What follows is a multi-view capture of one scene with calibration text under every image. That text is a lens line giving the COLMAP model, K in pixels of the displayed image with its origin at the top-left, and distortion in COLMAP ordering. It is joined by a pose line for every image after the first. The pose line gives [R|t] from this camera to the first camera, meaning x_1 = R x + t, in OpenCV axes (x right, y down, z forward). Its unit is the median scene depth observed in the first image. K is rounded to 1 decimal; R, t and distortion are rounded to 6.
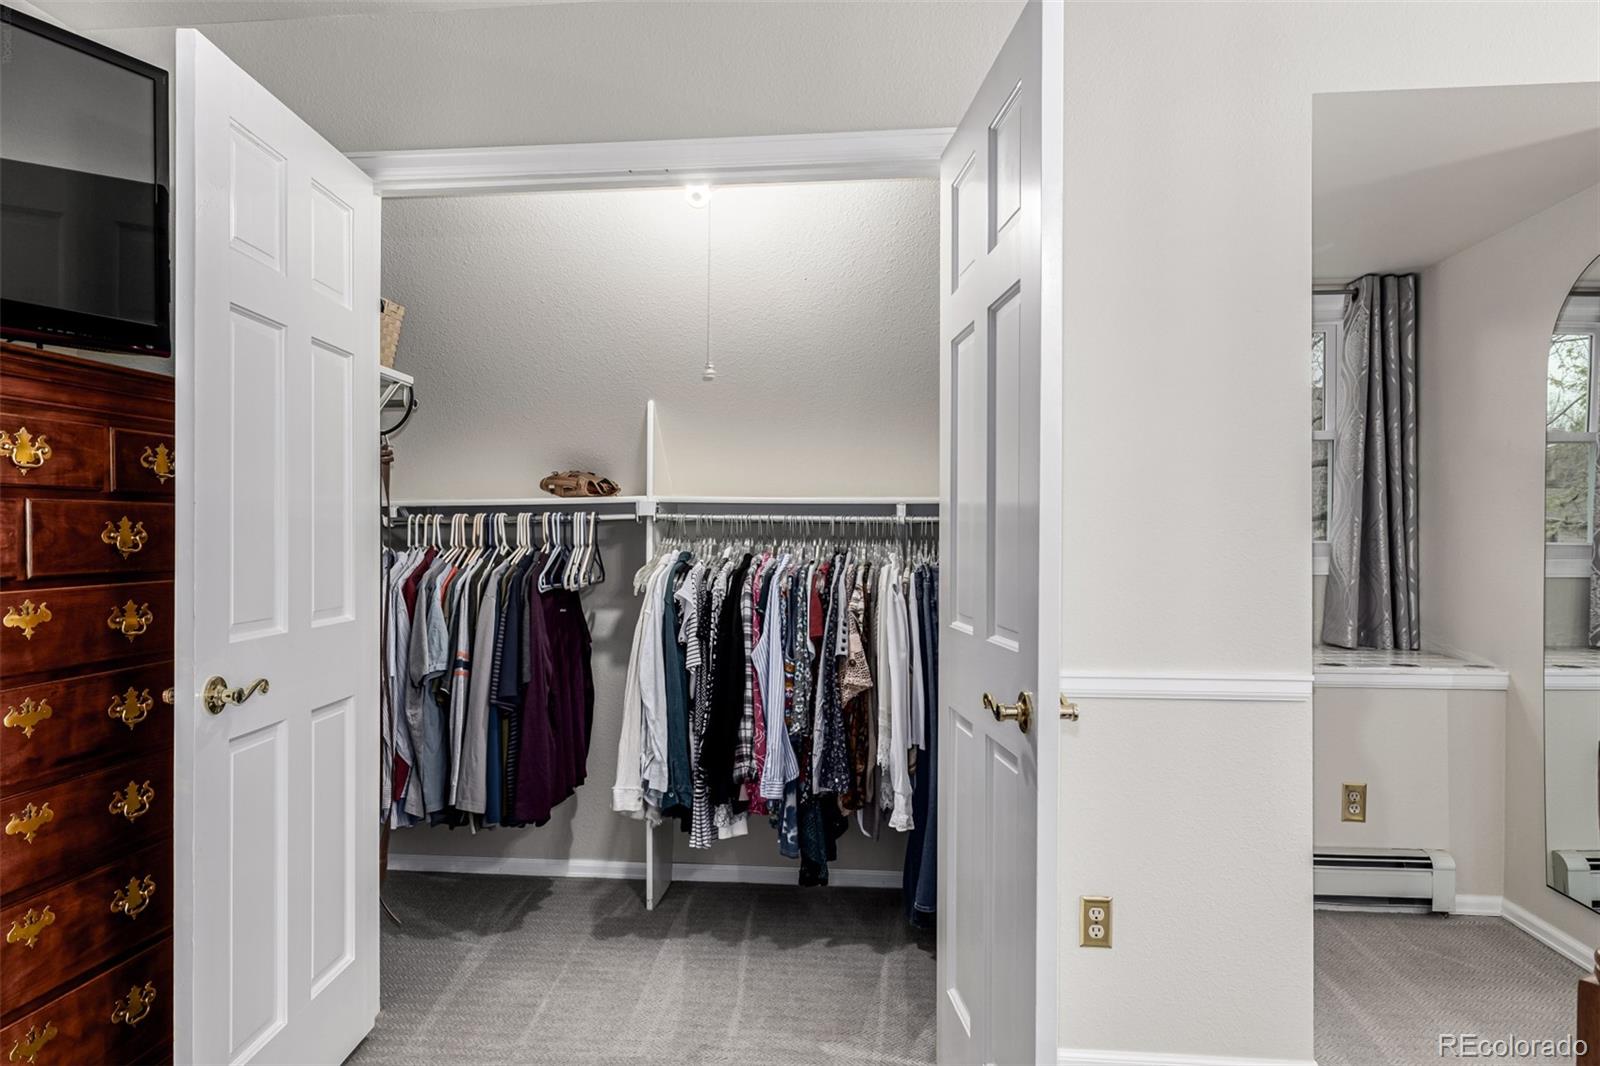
lens RADIAL K [[1007.7, 0, 800.0], [0, 1007.7, 533.0], [0, 0, 1]] dist [-0.002843, -0.000936]
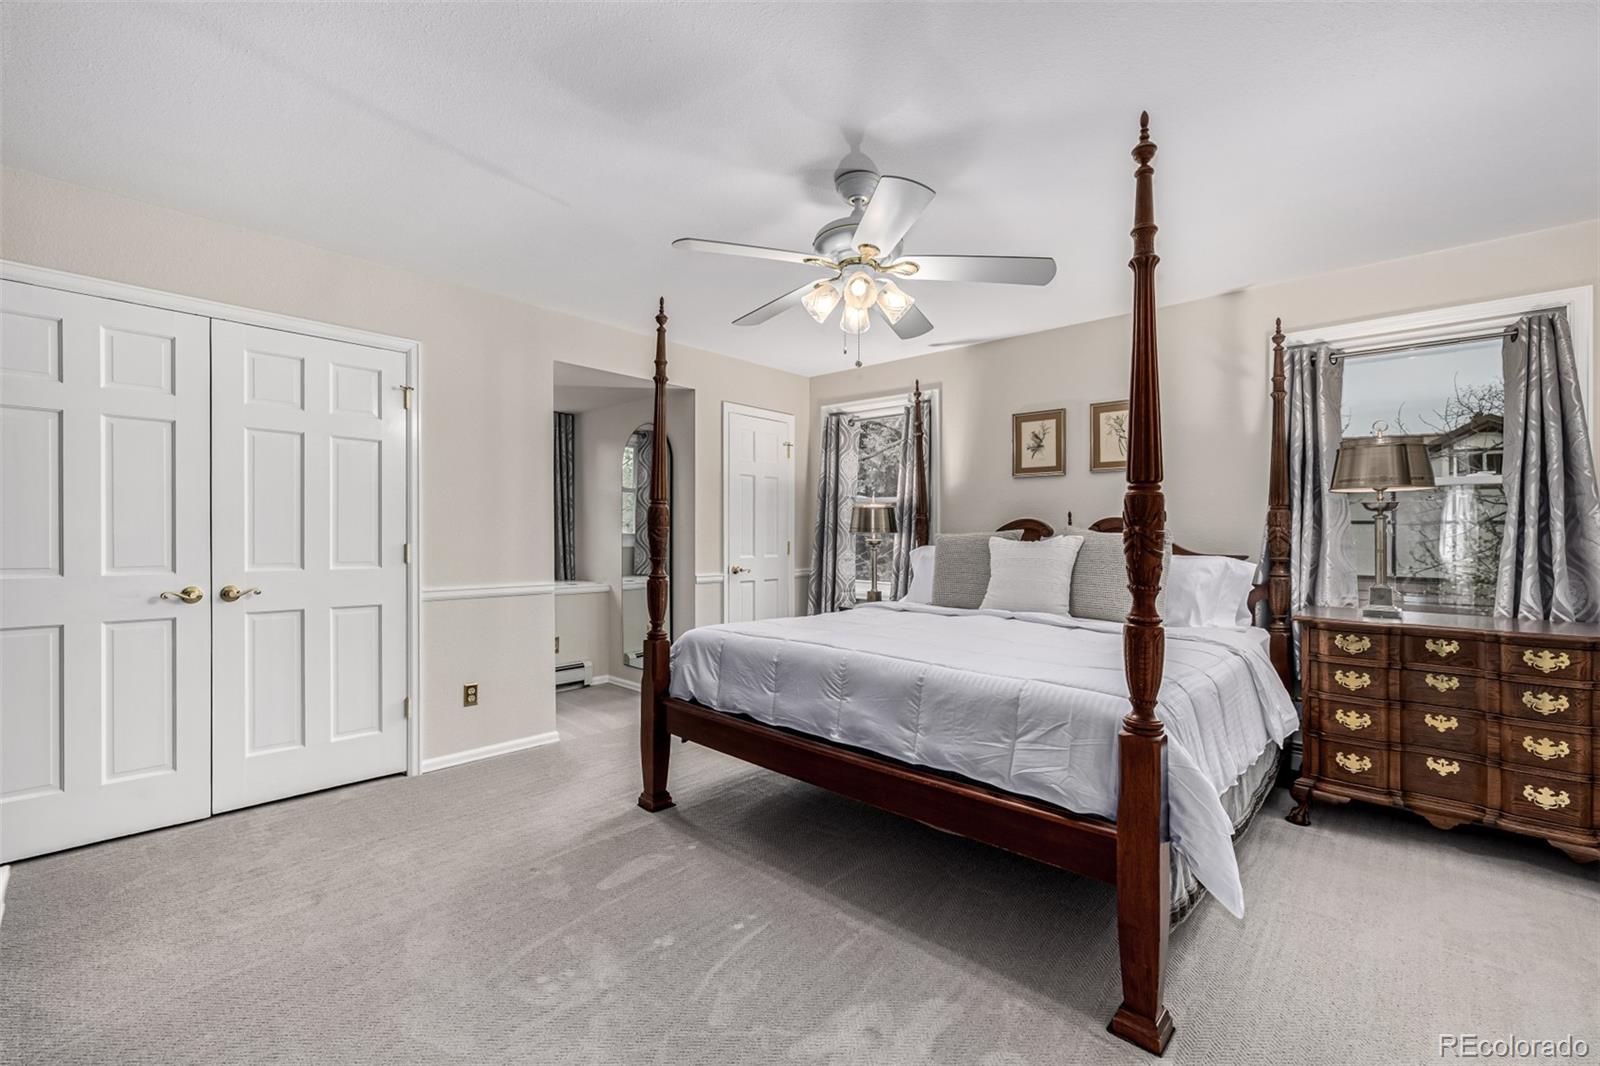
lens RADIAL K [[660.5, 0, 800.0], [0, 660.5, 533.0], [0, 0, 1]] dist [0.000432, 0.000103]
pose [[0.603018, -0.006356, 0.797702, -0.323098], [0.001337, 0.999975, 0.006957, 0.000846], [-0.797727, -0.003129, 0.603011, -0.369816]]
